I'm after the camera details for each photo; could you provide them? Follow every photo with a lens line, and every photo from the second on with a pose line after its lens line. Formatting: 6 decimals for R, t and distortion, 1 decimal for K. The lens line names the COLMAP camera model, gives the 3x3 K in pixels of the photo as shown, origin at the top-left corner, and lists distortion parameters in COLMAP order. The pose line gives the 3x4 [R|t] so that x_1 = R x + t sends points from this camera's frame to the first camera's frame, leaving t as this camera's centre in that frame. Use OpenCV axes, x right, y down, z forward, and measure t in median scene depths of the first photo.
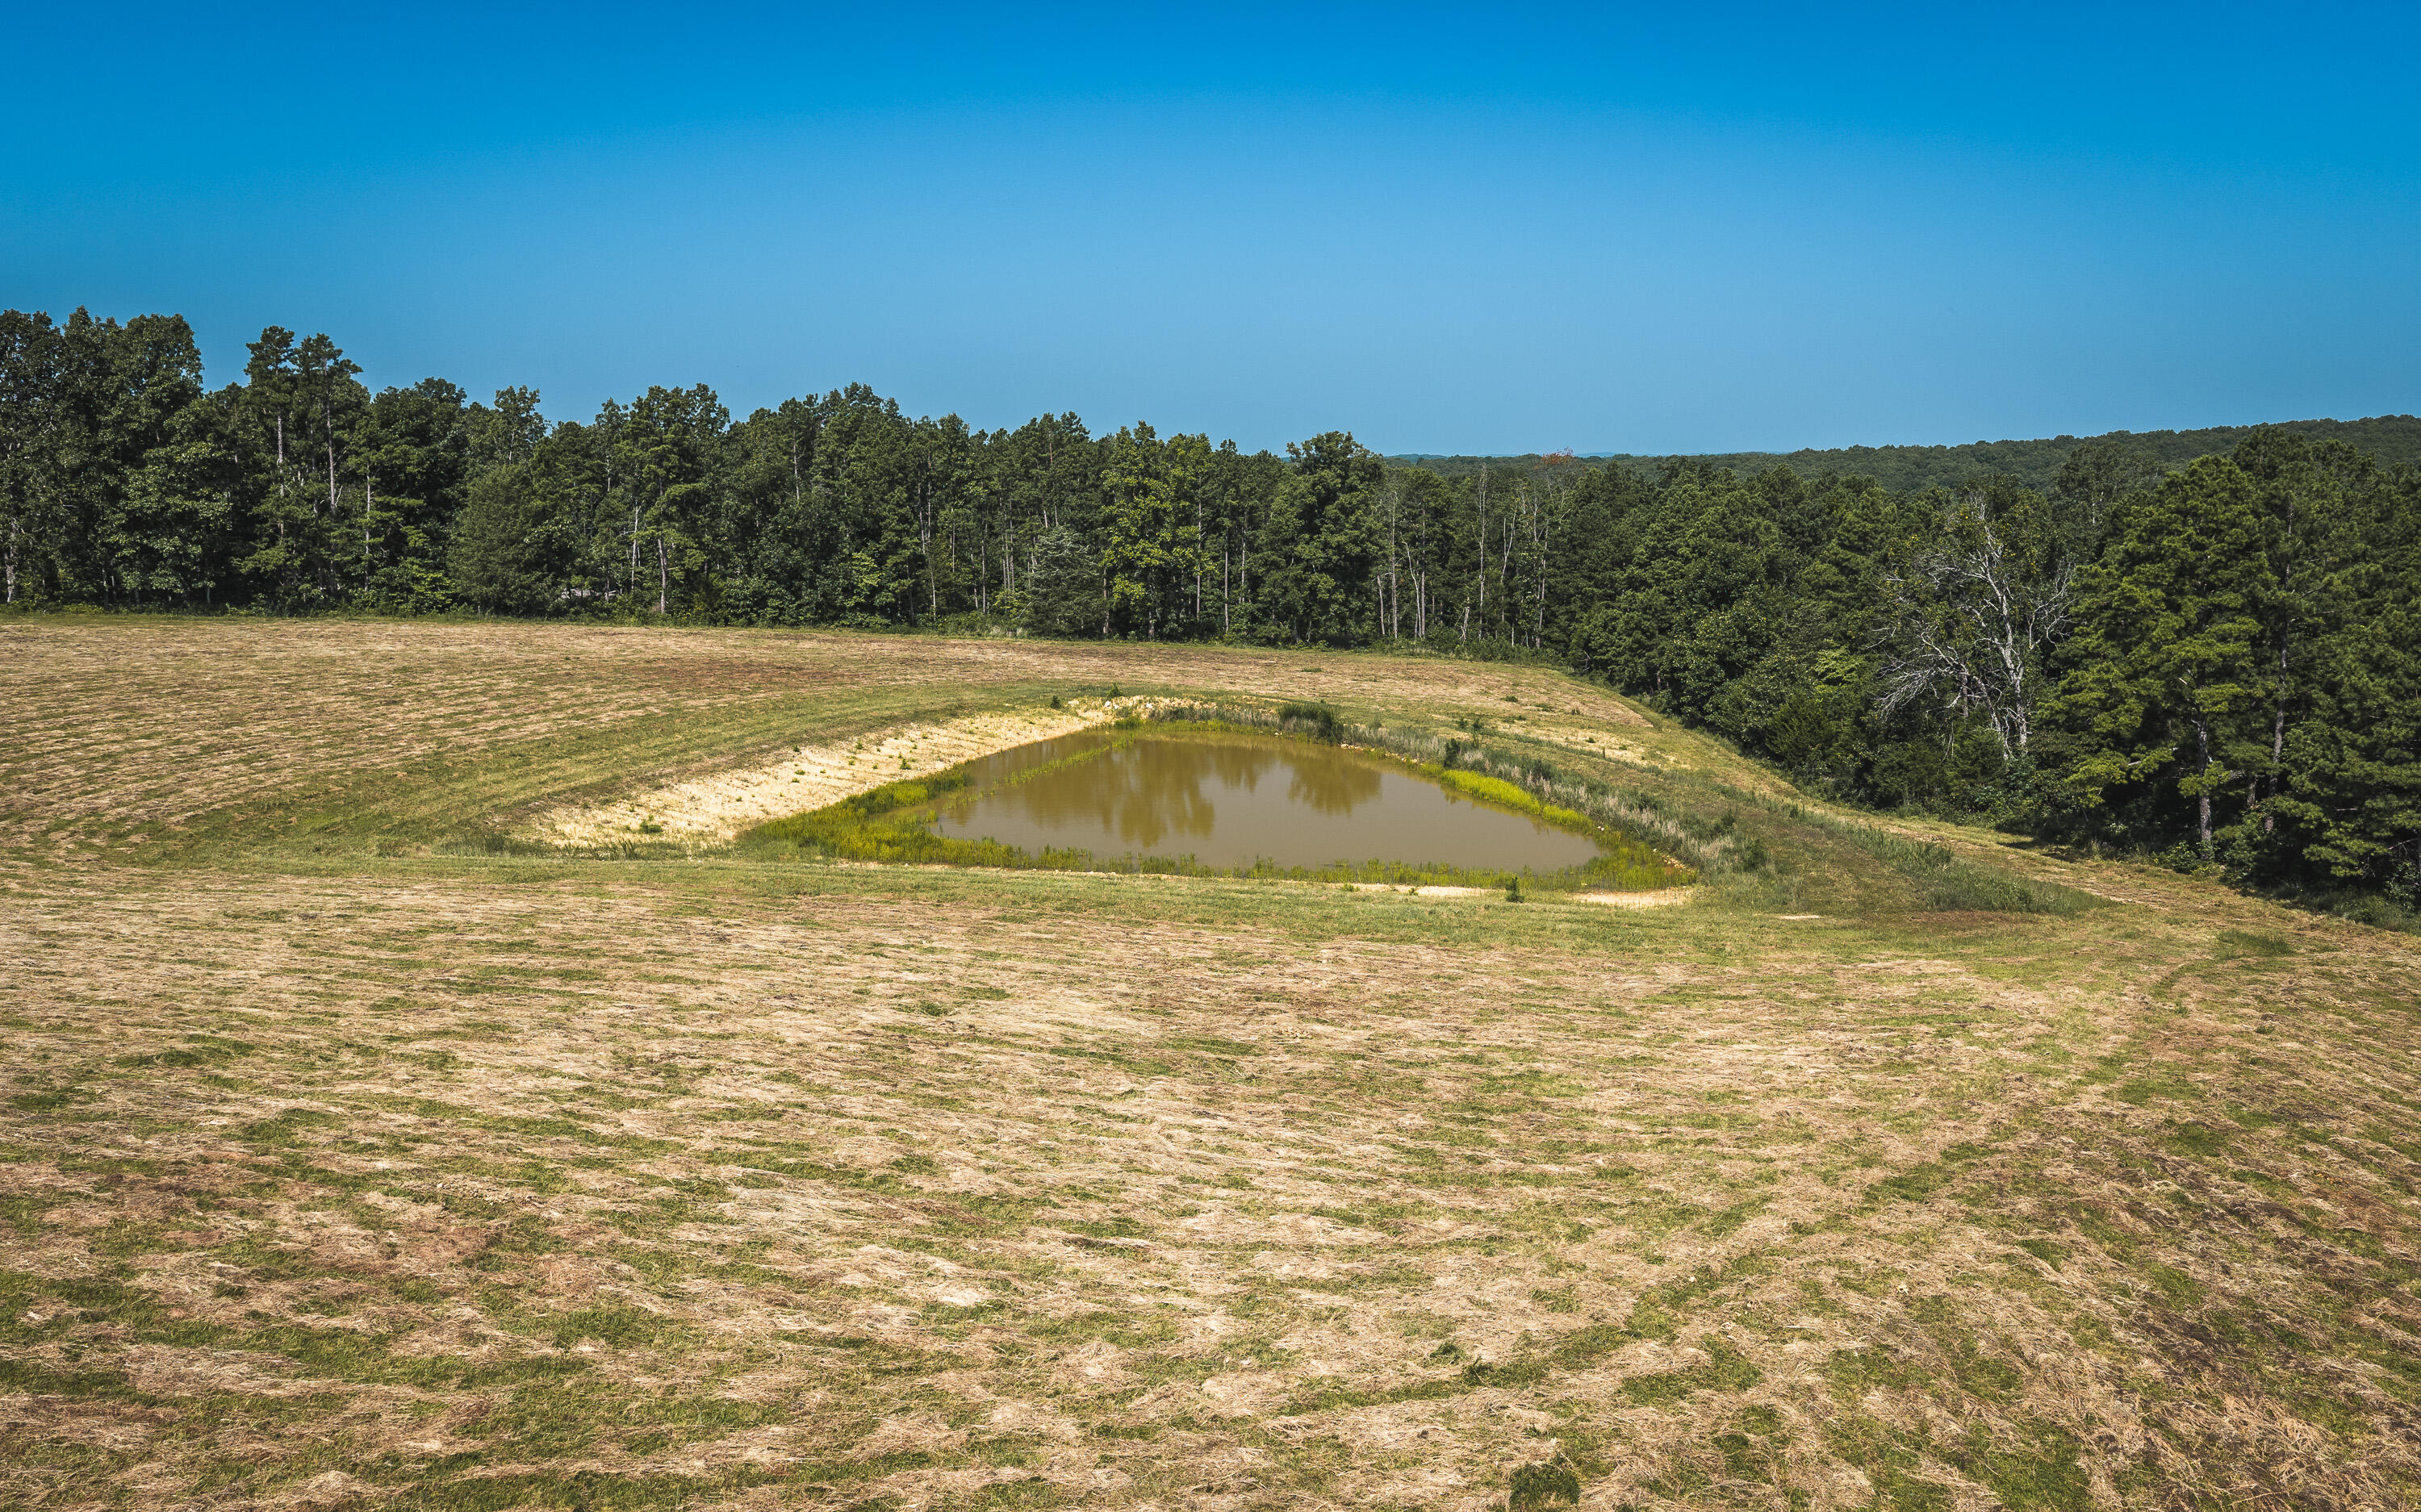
lens RADIAL K [[2010.7, 0, 1202.1], [0, 2010.7, 738.4], [0, 0, 1]] dist [0.011681, -0.011538]
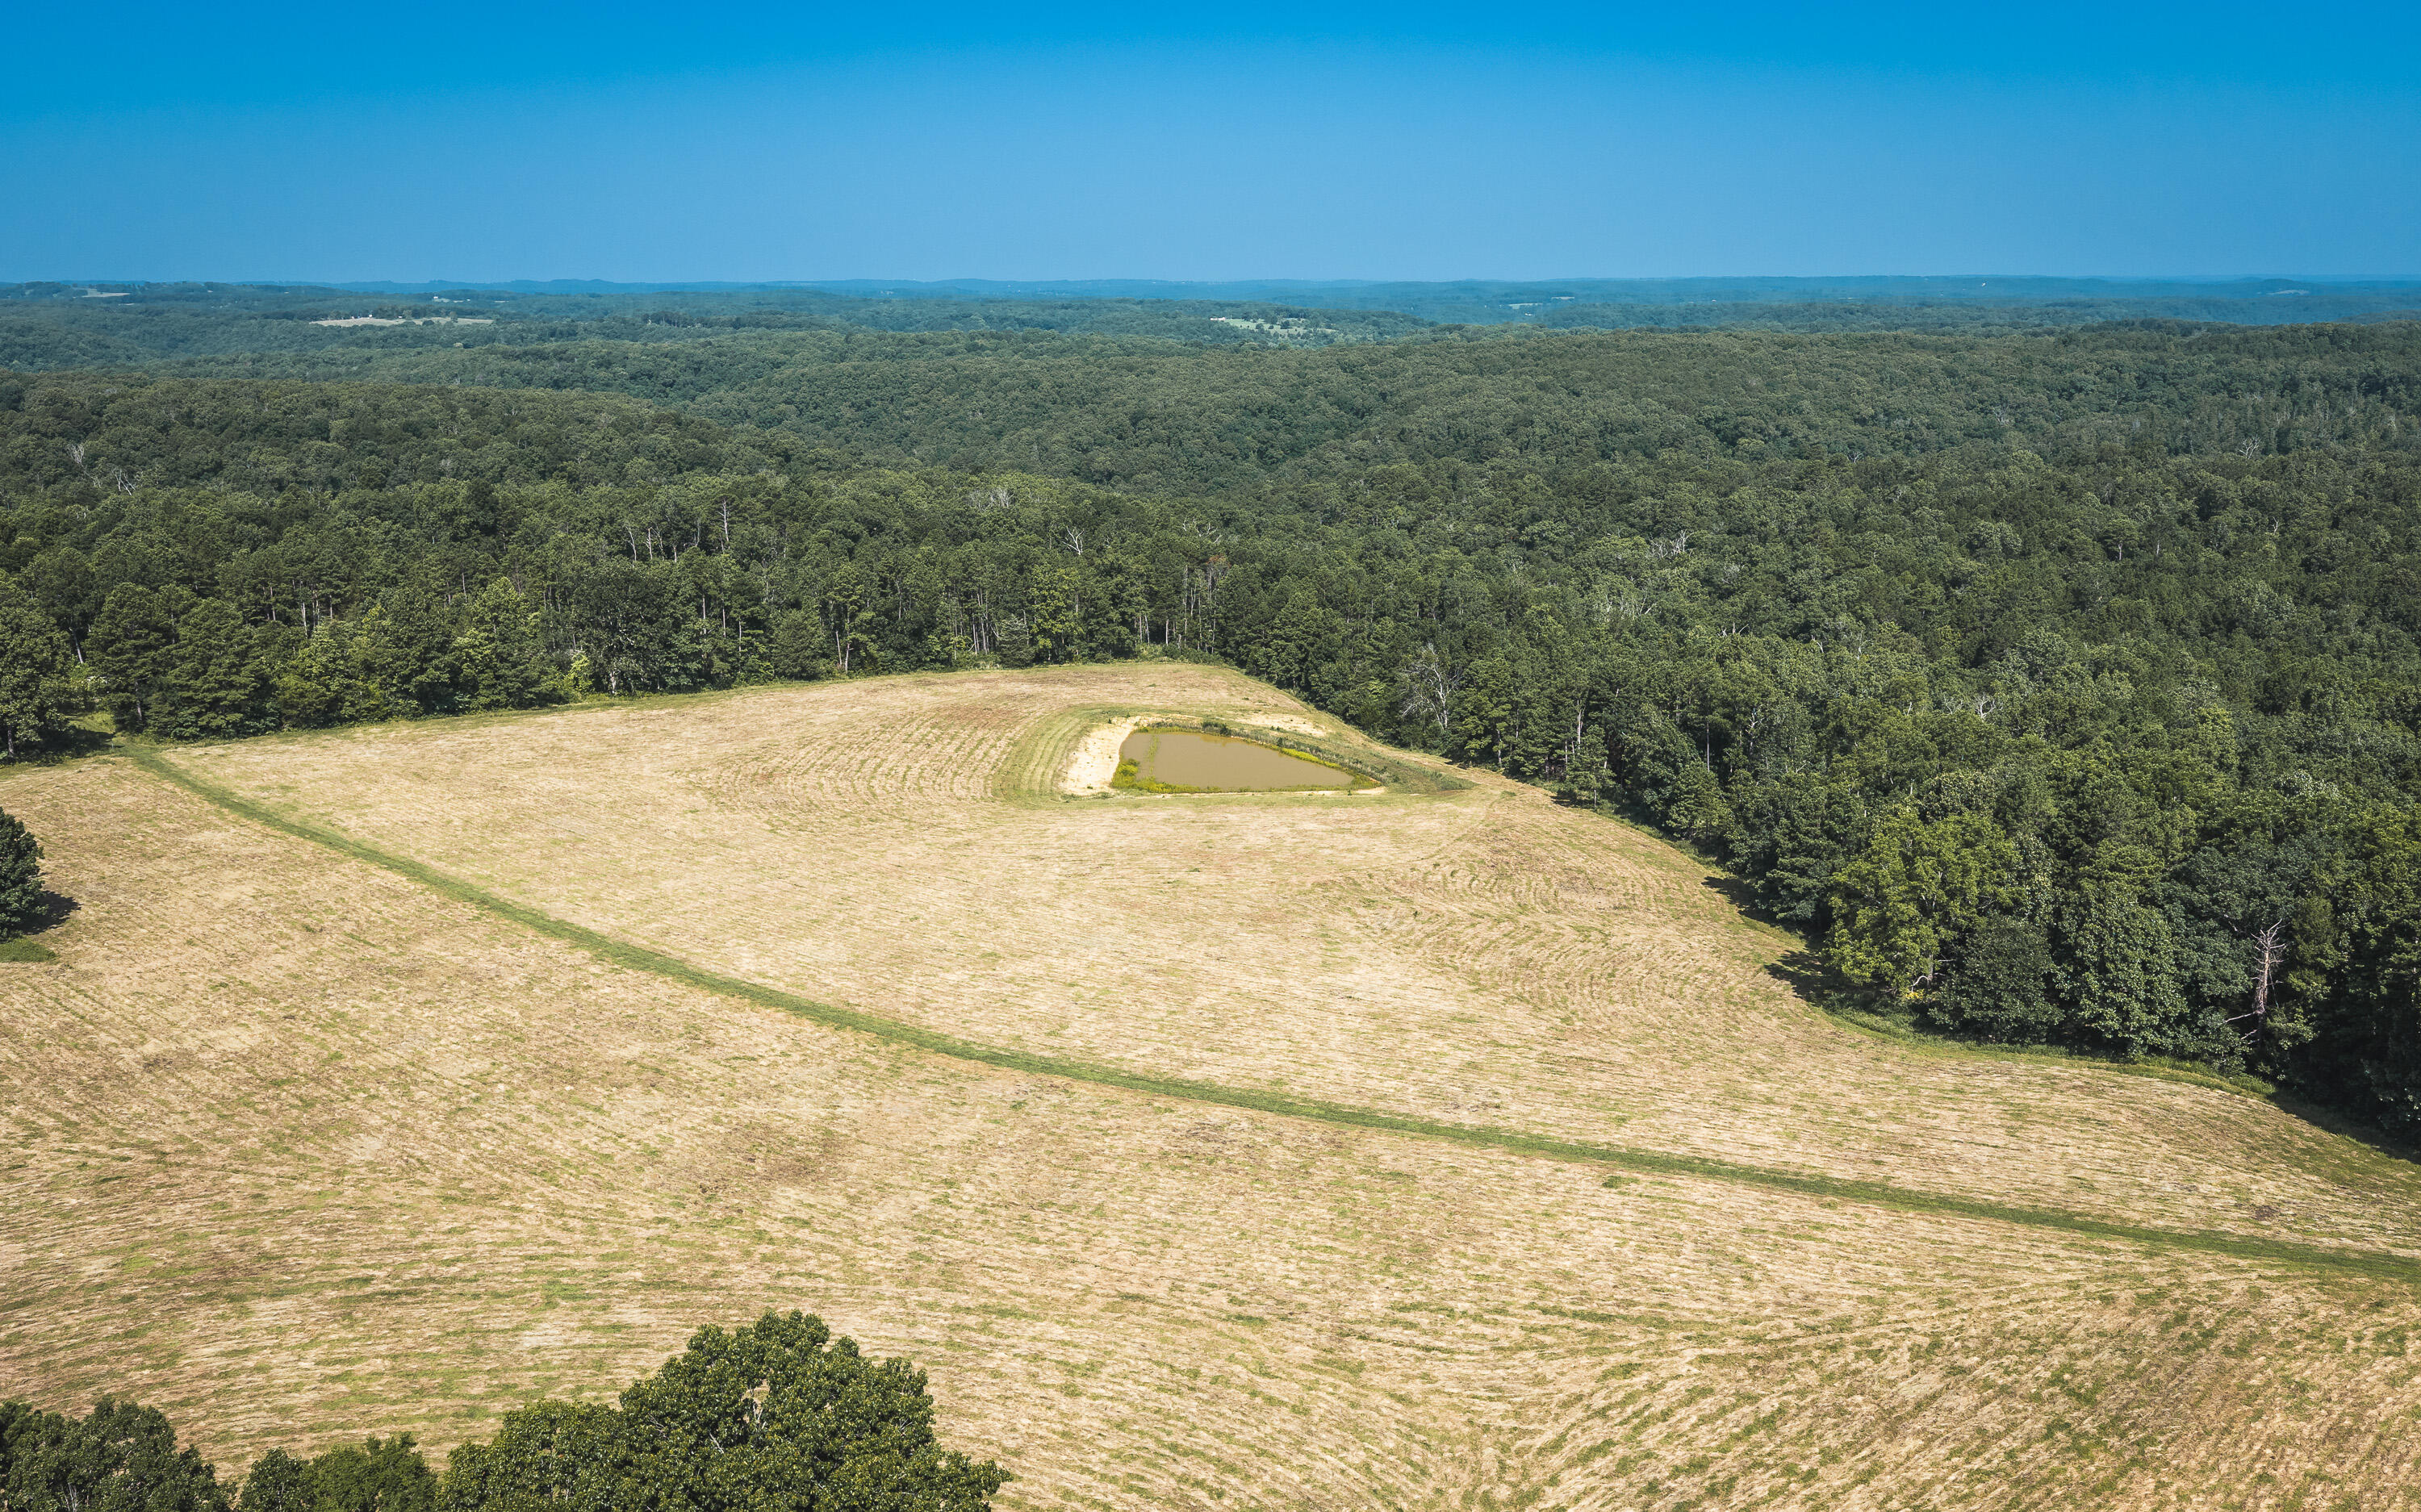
lens RADIAL K [[2010.7, 0, 1214.9], [0, 2010.7, 768.0], [0, 0, 1]] dist [0.011681, -0.011538]
pose [[0.949896, -0.065869, 0.305546, -0.596763], [0.034489, 0.993662, 0.106990, -0.186363], [-0.310657, -0.091091, 0.946147, -1.234780]]
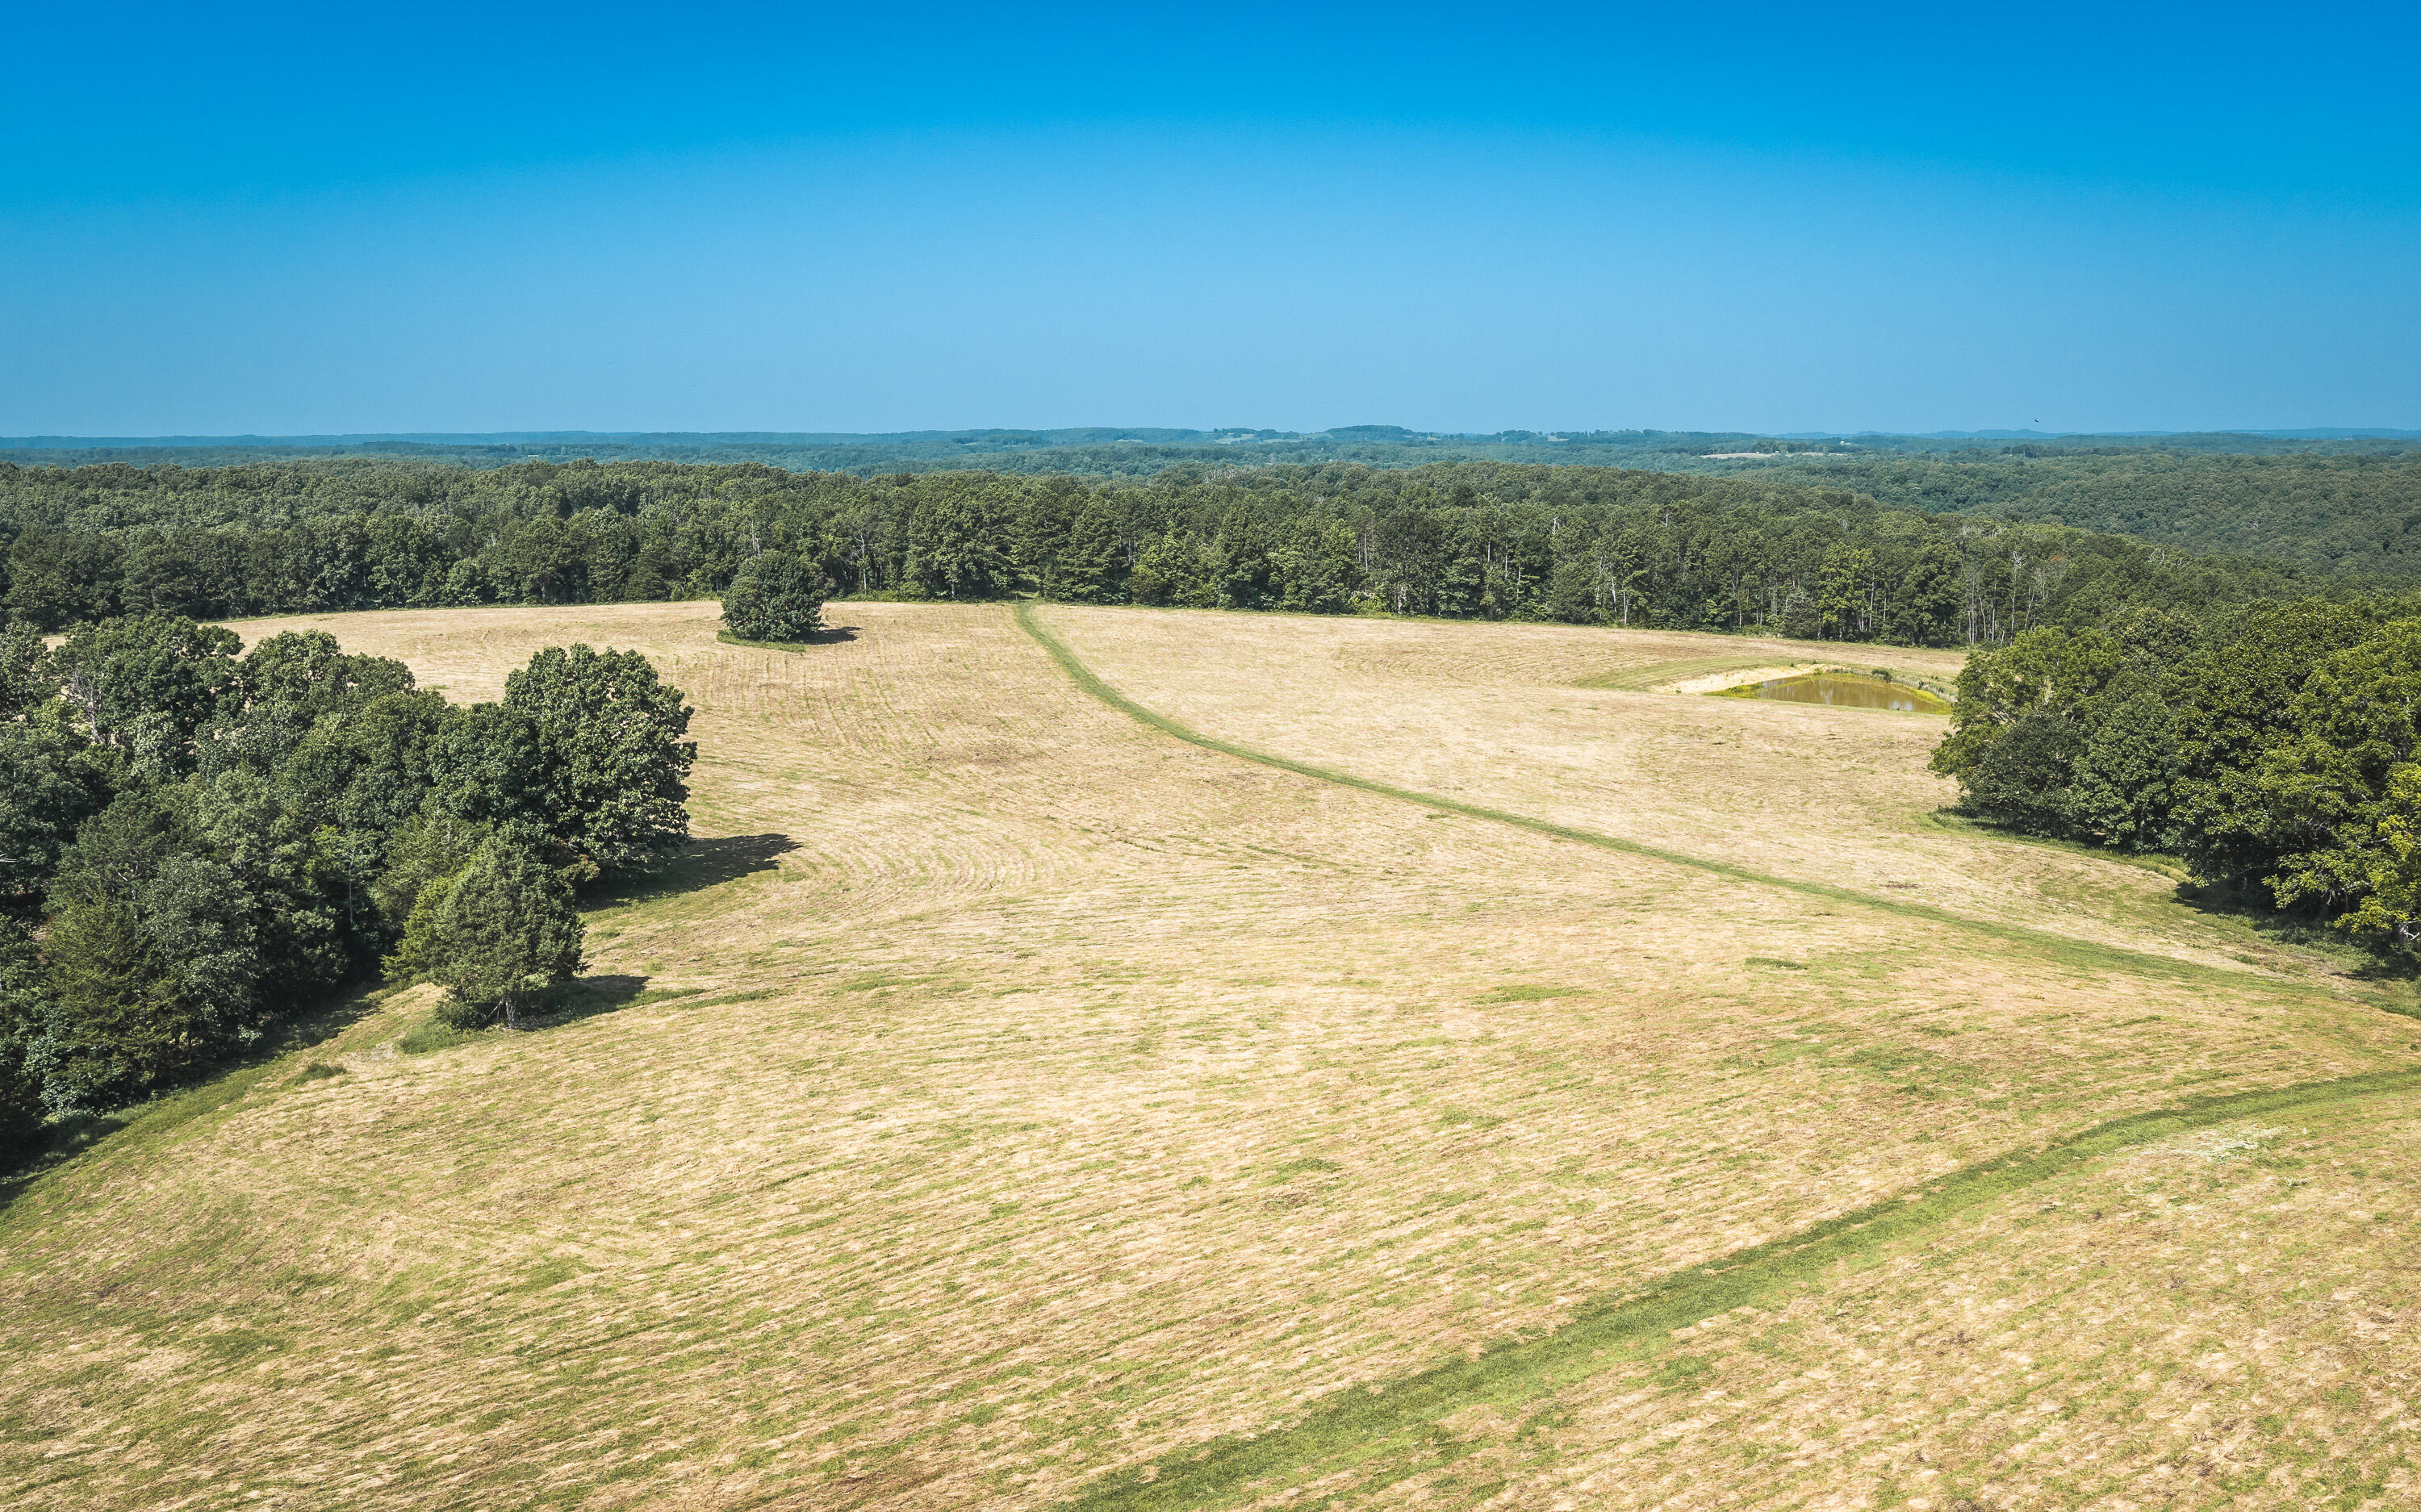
lens RADIAL K [[2010.7, 0, 1208.2], [0, 2010.7, 738.4], [0, 0, 1]] dist [0.011681, -0.011538]
pose [[0.934825, 0.055077, -0.350811, 0.125153], [-0.049920, 0.998471, 0.023733, 0.046591], [0.351582, -0.004674, 0.936145, -1.527620]]
